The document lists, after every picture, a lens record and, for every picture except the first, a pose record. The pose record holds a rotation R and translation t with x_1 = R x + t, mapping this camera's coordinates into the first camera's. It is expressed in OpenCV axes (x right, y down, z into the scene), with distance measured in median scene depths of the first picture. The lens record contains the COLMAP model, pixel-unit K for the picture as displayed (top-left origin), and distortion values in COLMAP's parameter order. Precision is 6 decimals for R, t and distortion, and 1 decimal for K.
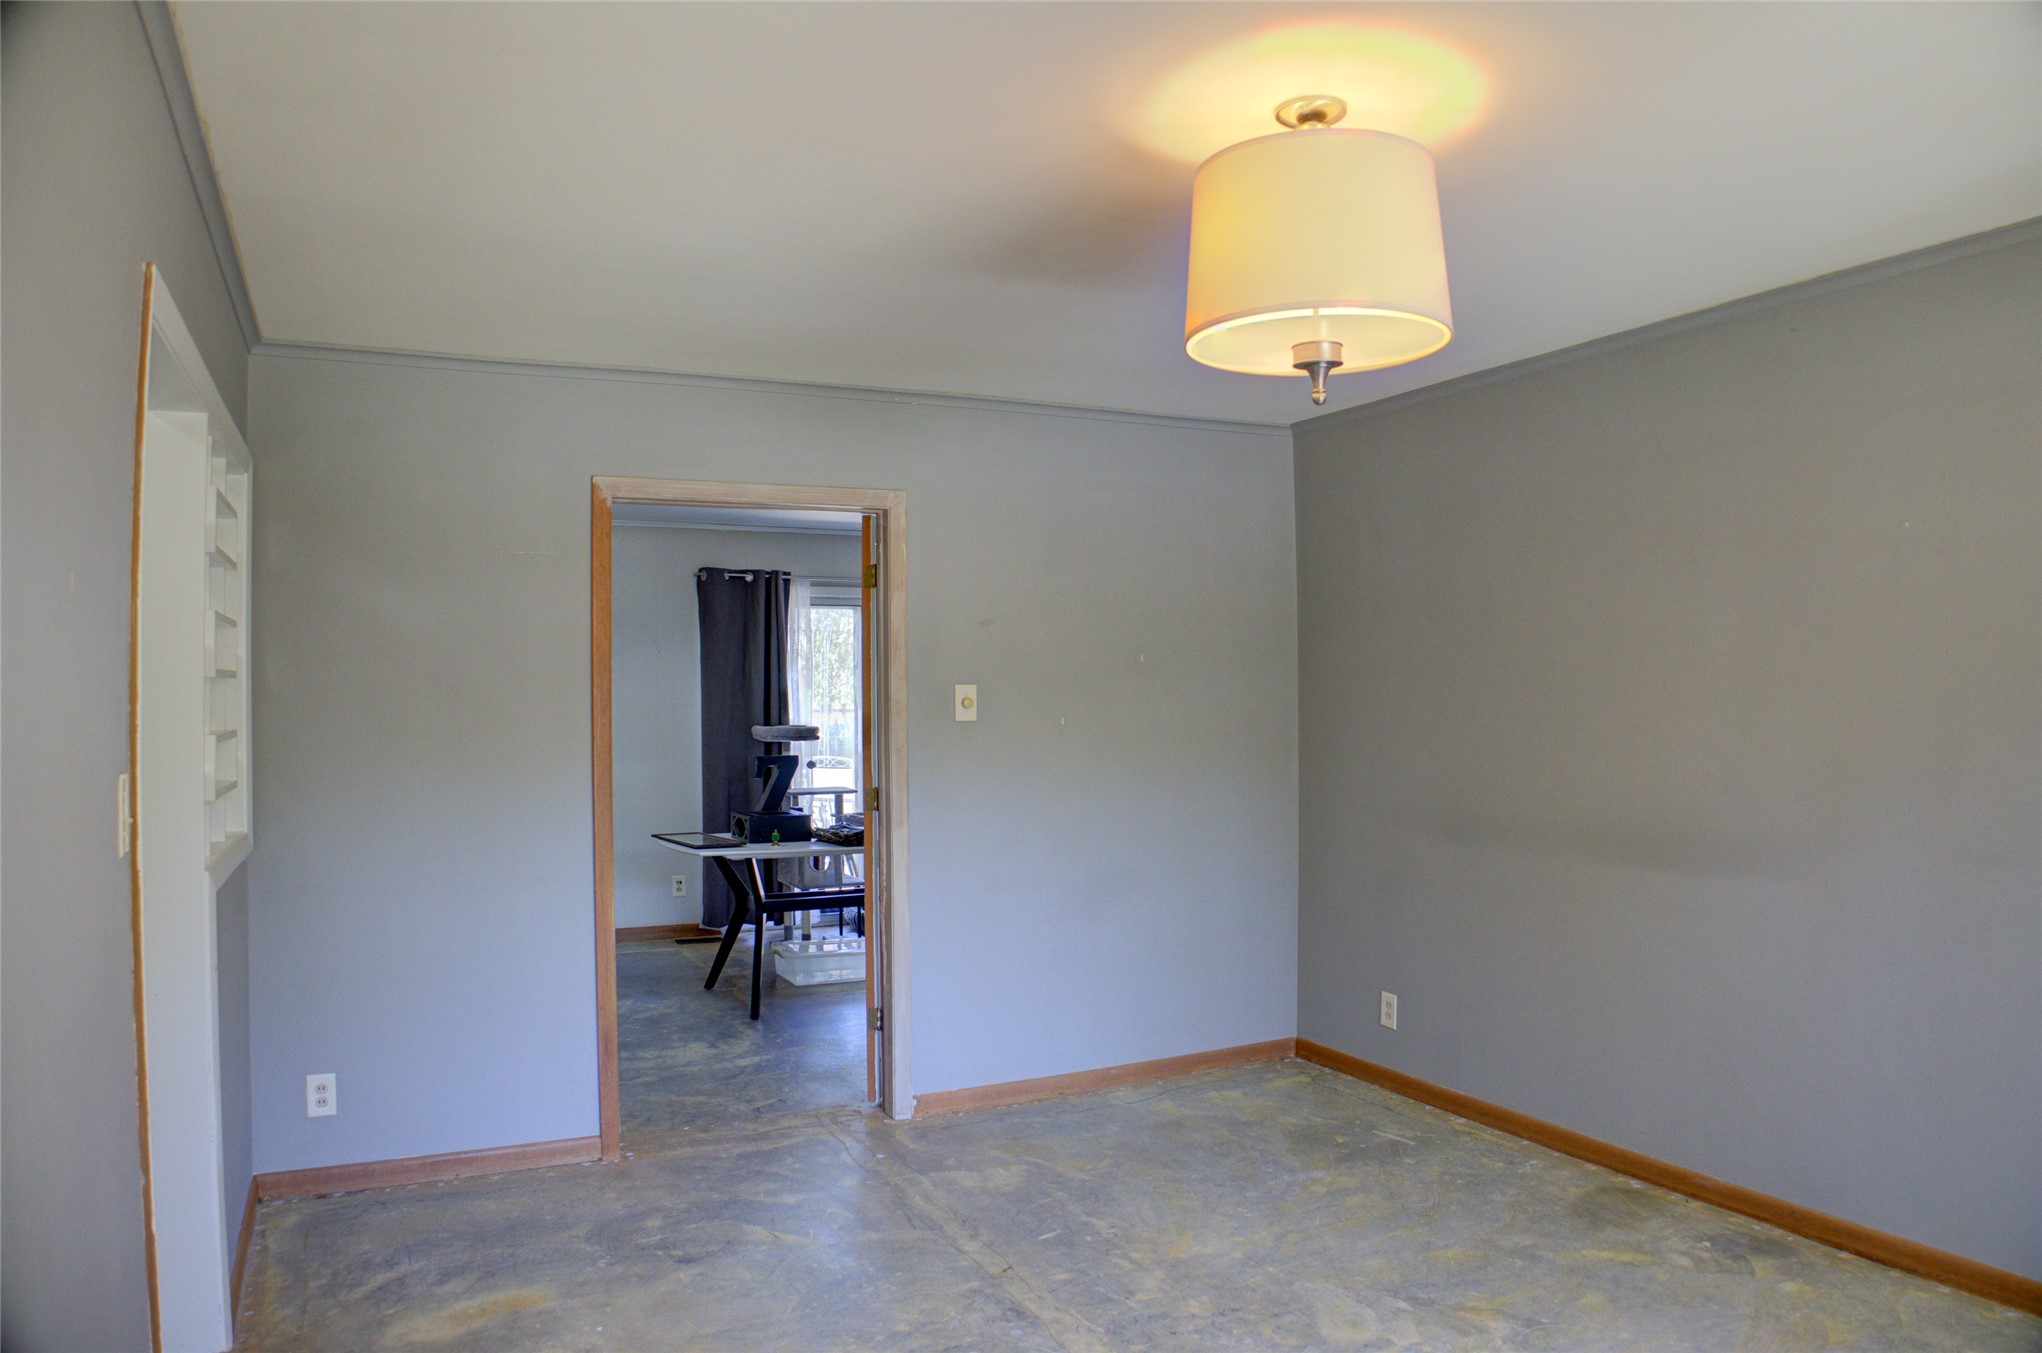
lens RADIAL K [[1409.6, 0, 1030.1], [0, 1409.6, 677.2], [0, 0, 1]] dist [-0.120267, 0.043928]
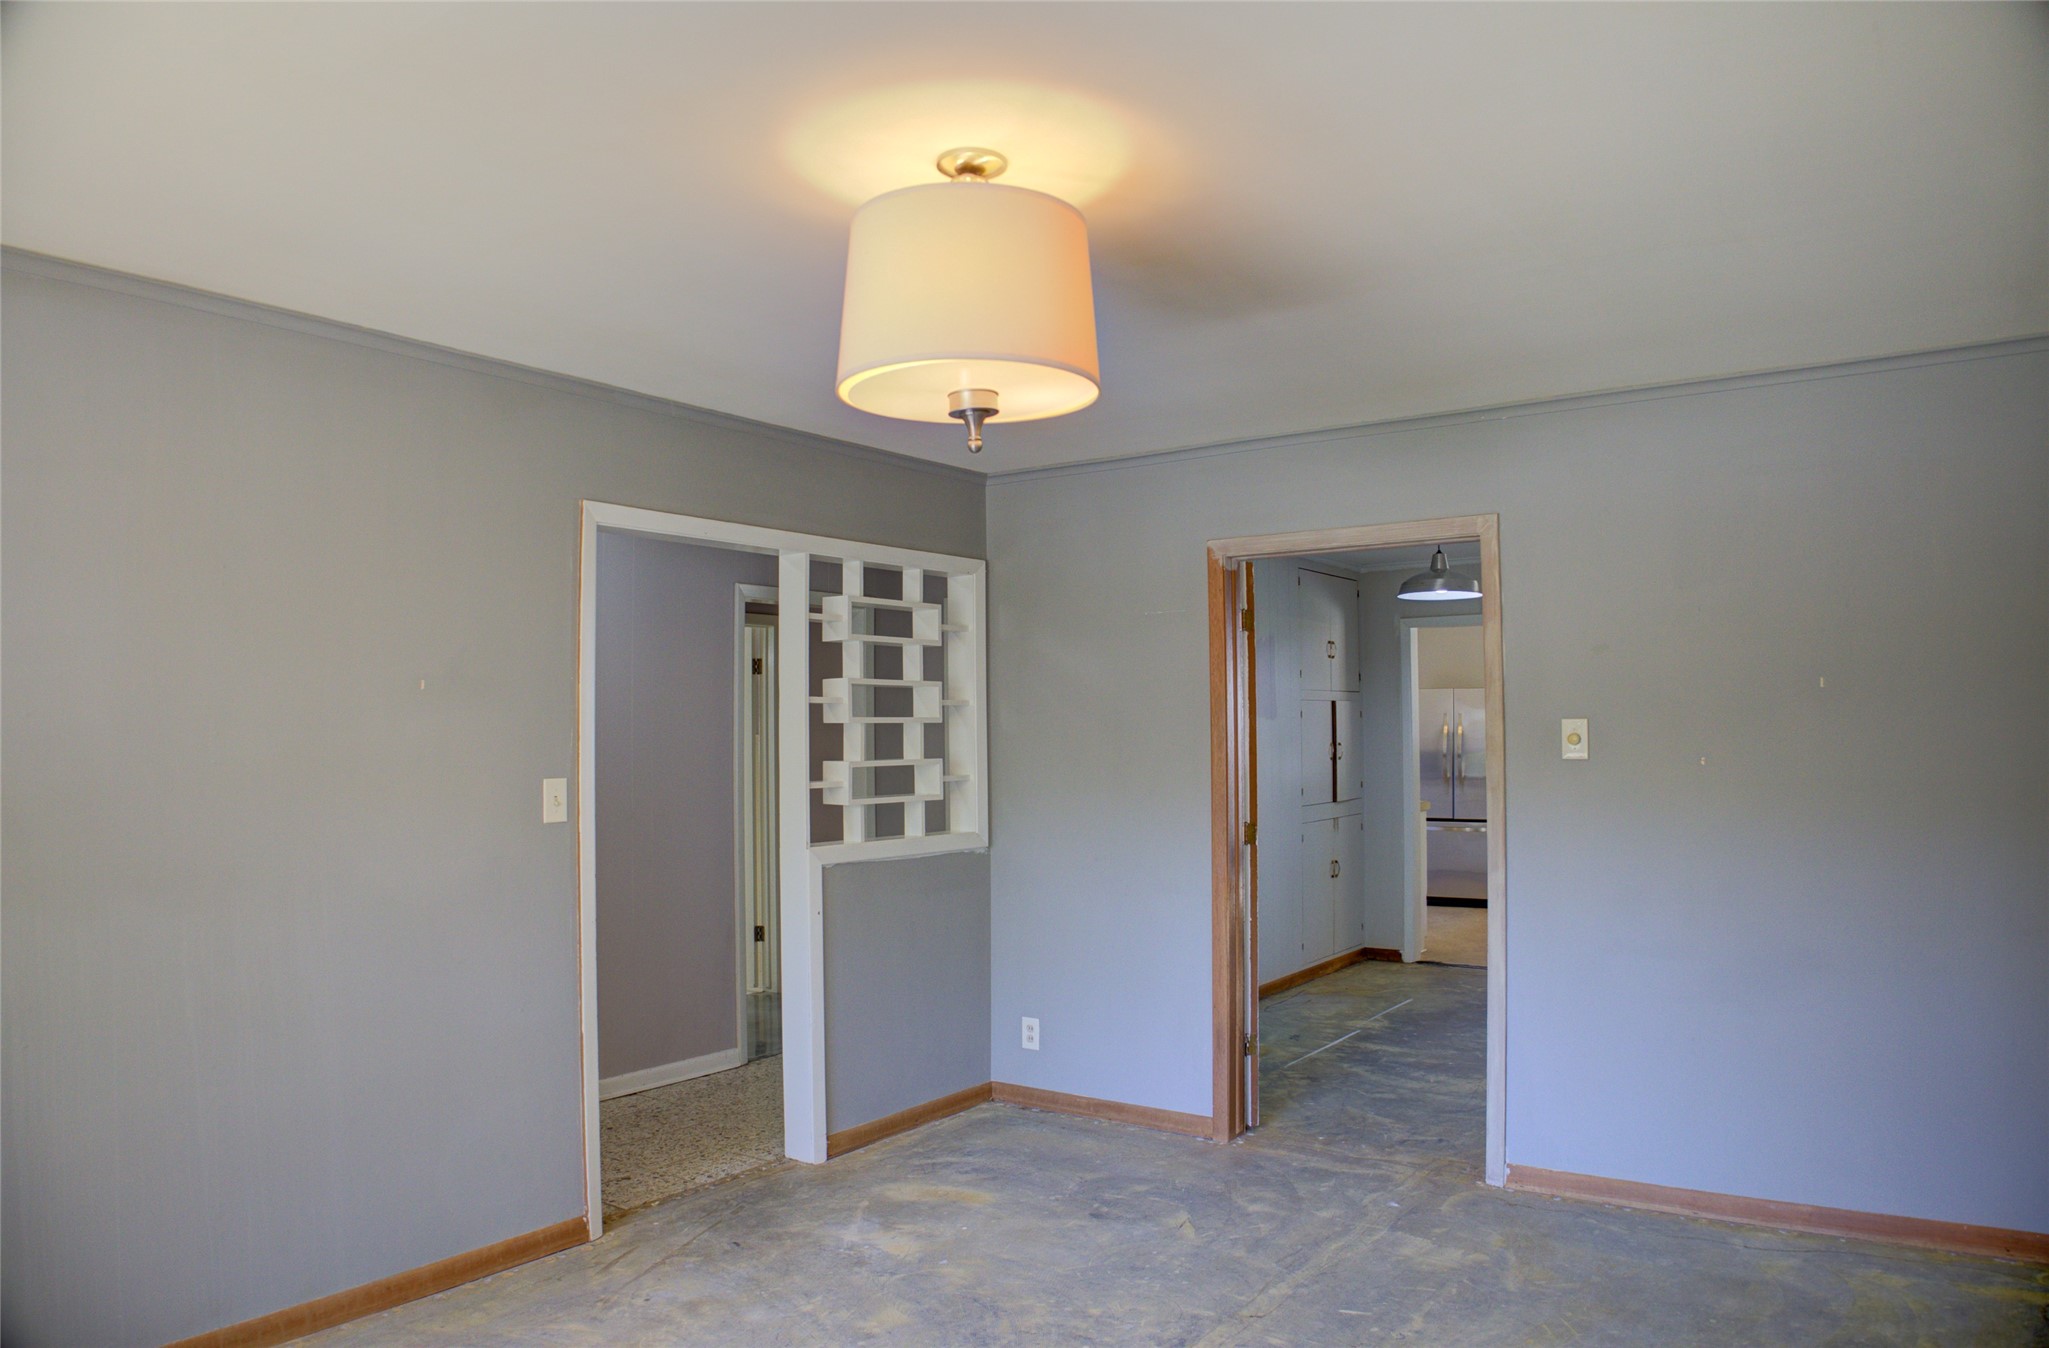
lens RADIAL K [[1414.5, 0, 1015.1], [0, 1414.5, 659.2], [0, 0, 1]] dist [-0.120267, 0.043928]
pose [[0.467894, -0.039421, -0.882905, 0.641855], [0.014419, 0.999212, -0.036973, -0.005748], [0.883667, 0.004569, 0.468094, 0.312833]]
